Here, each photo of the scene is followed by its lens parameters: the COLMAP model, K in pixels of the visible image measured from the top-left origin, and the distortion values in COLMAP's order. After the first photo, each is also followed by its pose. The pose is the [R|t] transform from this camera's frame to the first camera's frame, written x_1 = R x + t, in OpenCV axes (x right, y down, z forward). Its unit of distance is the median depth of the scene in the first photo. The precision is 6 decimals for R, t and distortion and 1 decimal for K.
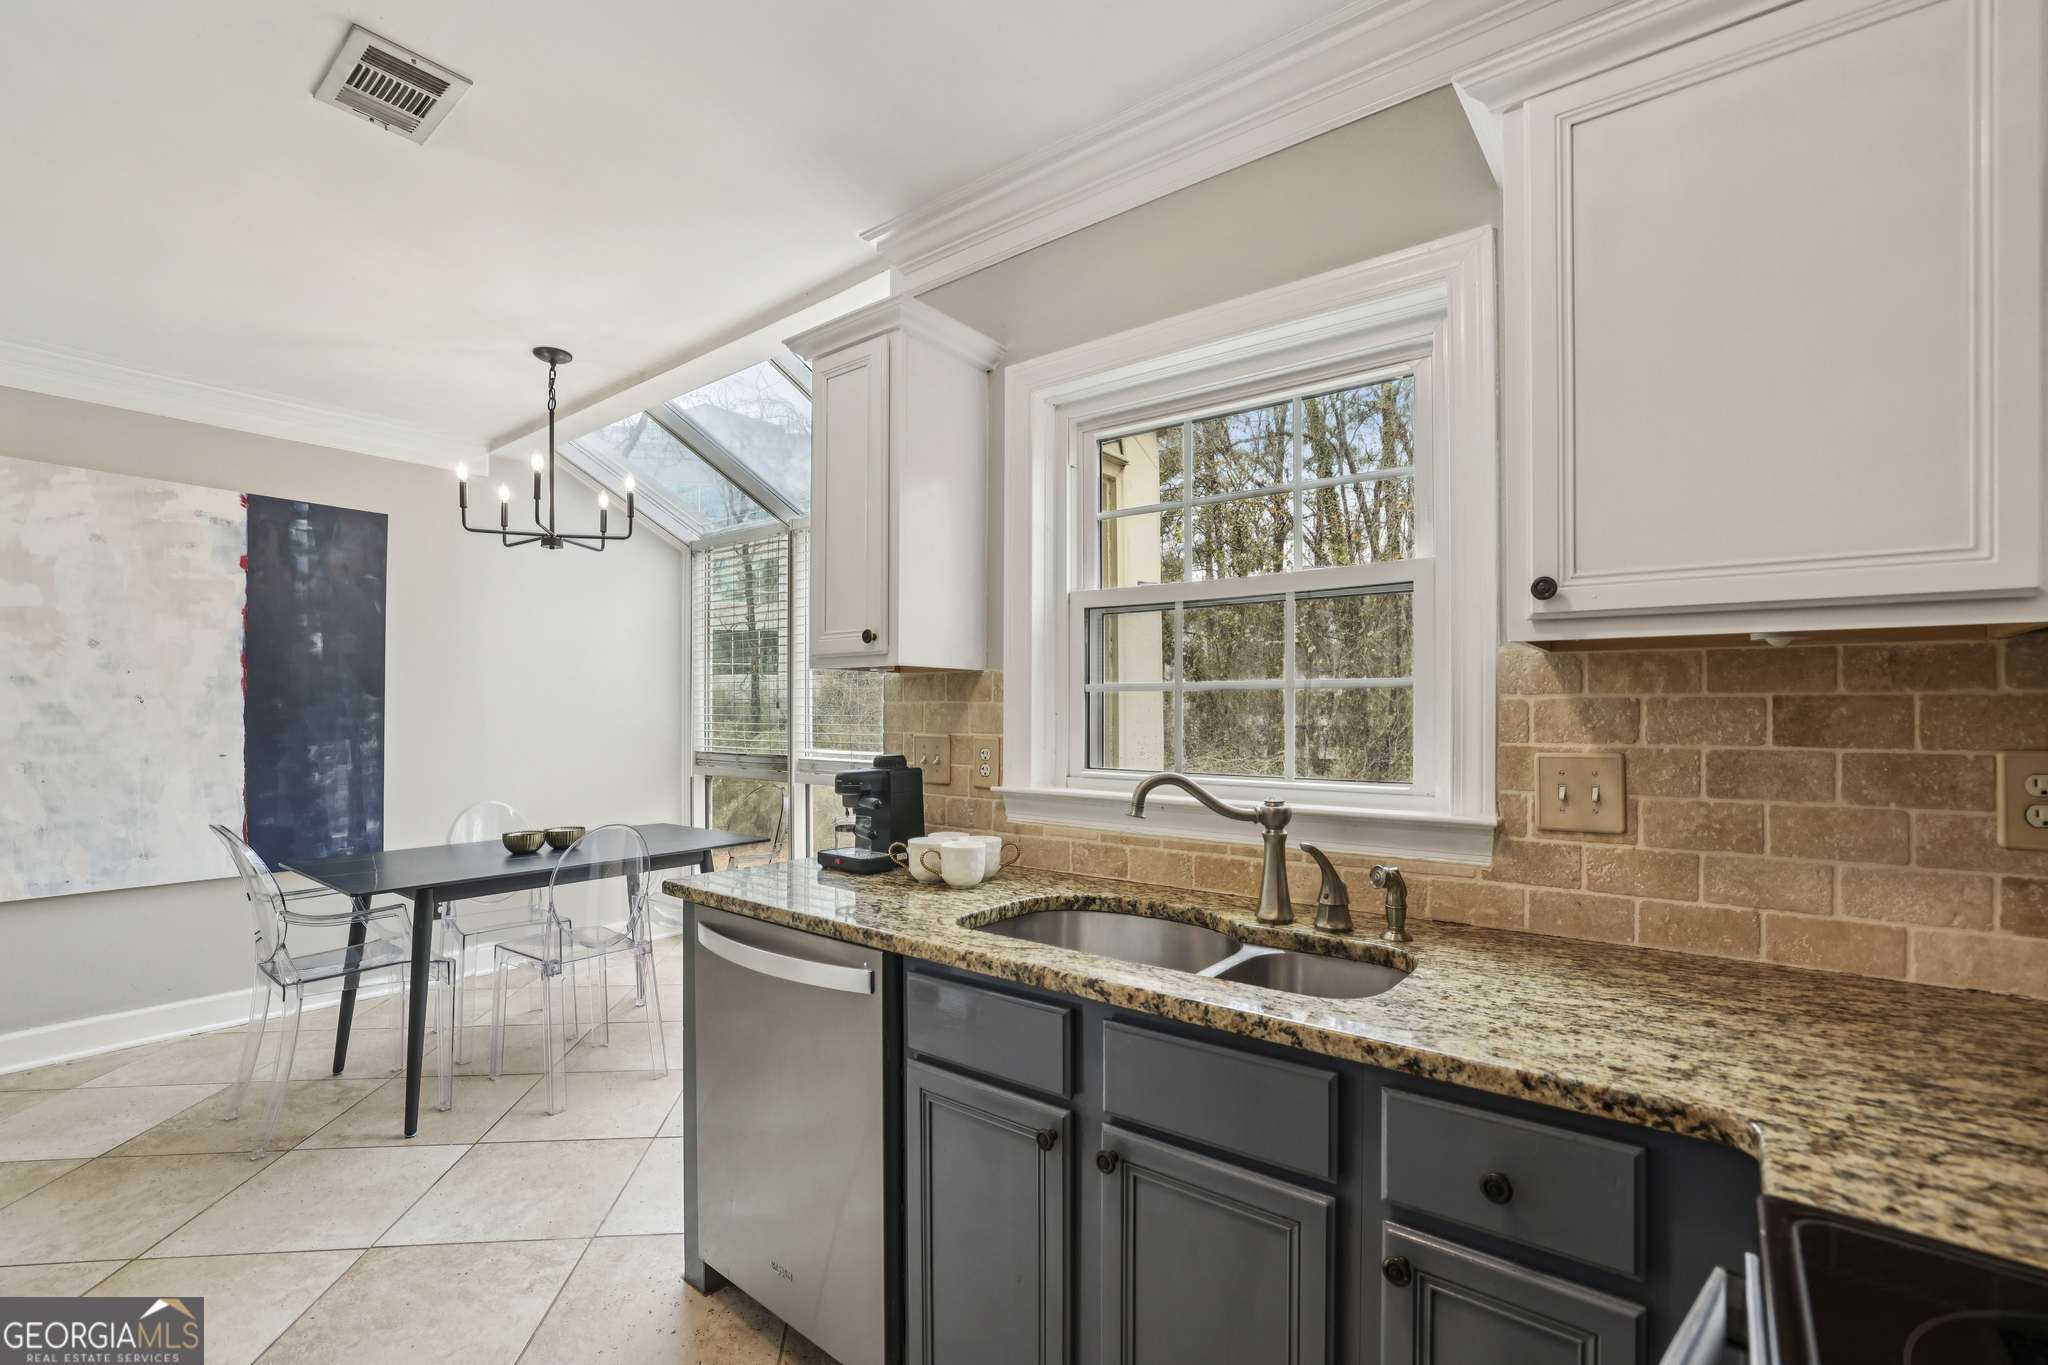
lens RADIAL K [[892.2, 0, 1018.4], [0, 892.2, 704.5], [0, 0, 1]] dist [-0.045020, 0.015902]
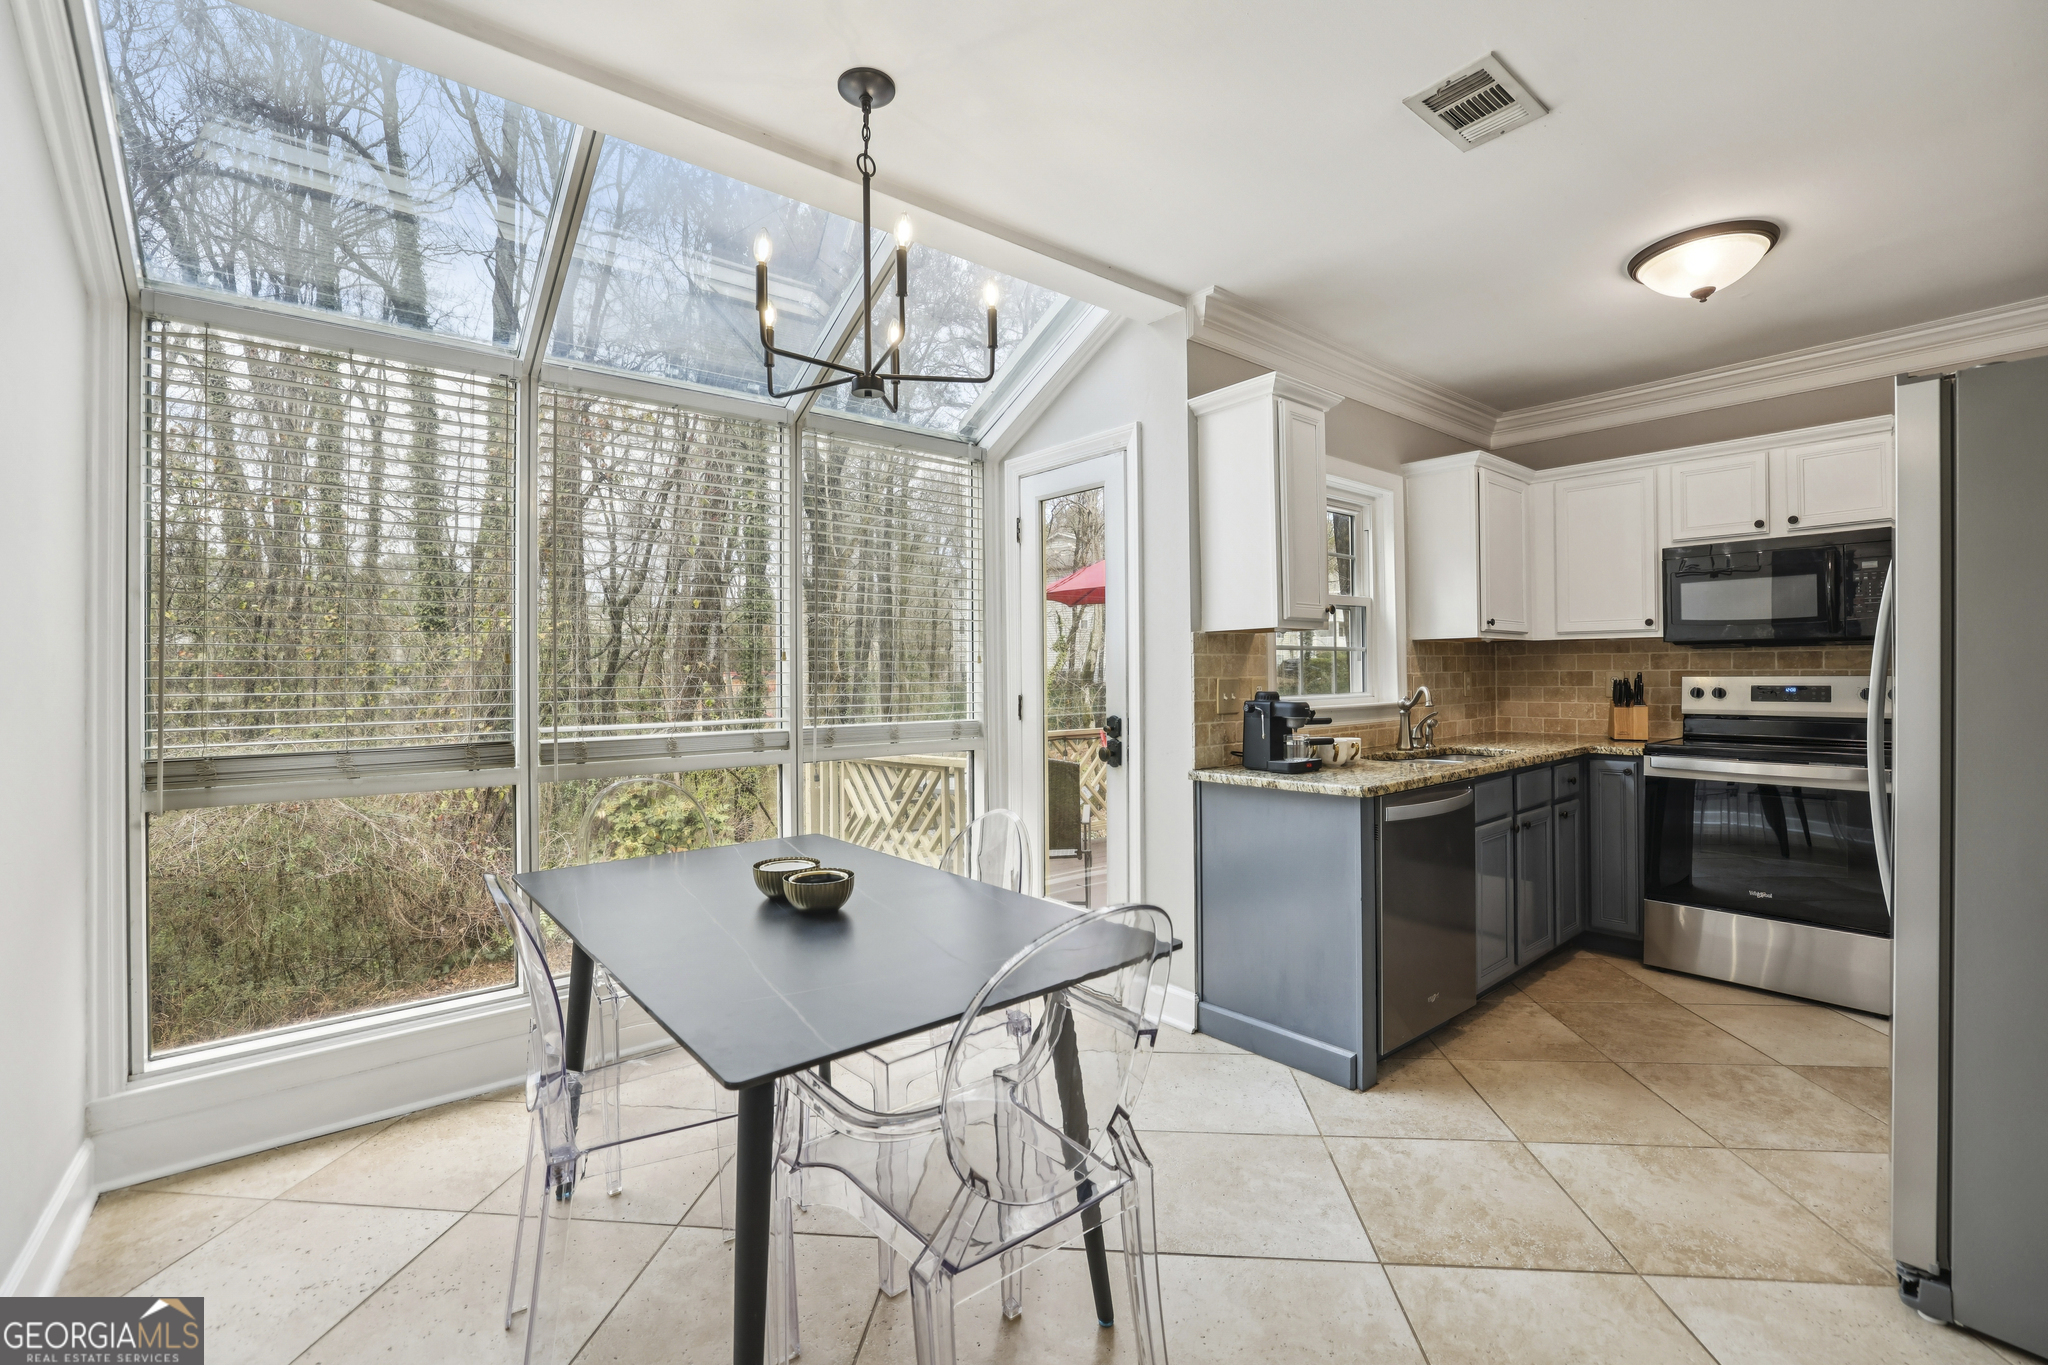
lens RADIAL K [[886.0, 0, 1019.1], [0, 886.0, 668.5], [0, 0, 1]] dist [-0.053184, 0.024128]
pose [[0.203407, 0.003025, 0.979090, -1.116477], [0.004515, 0.999982, -0.004028, 0.017367], [-0.979084, 0.005240, 0.203390, 0.781850]]
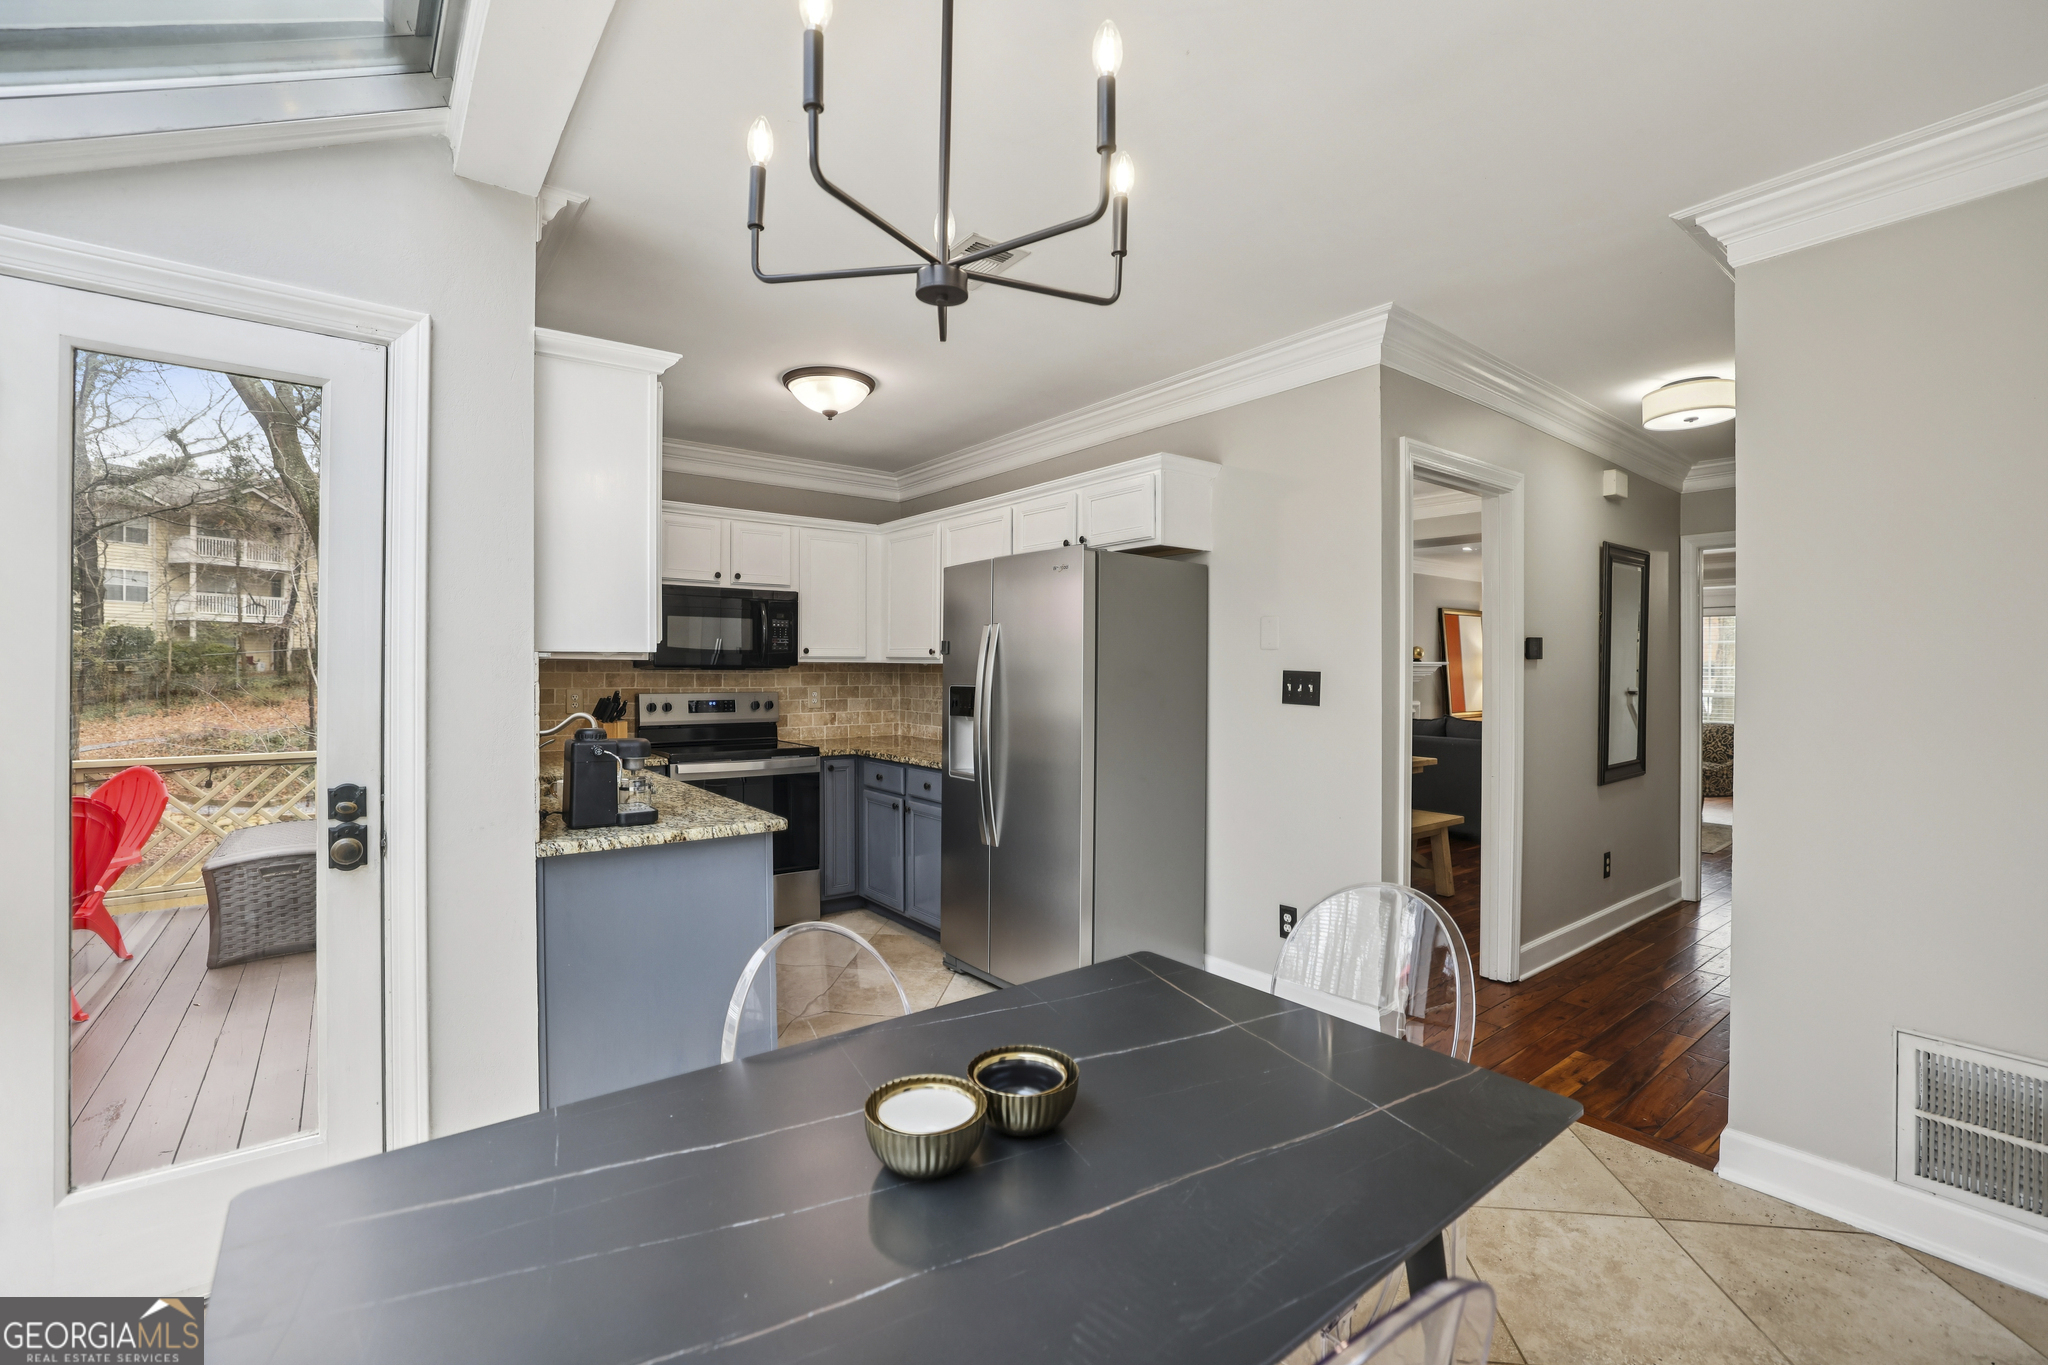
lens RADIAL K [[878.3, 0, 1029.5], [0, 878.3, 658.9], [0, 0, 1]] dist [-0.043468, 0.014762]
pose [[-0.974785, -0.003040, 0.223123, -0.655416], [-0.006661, 0.999858, -0.015481, -0.012249], [-0.223045, -0.016577, -0.974667, 1.377500]]
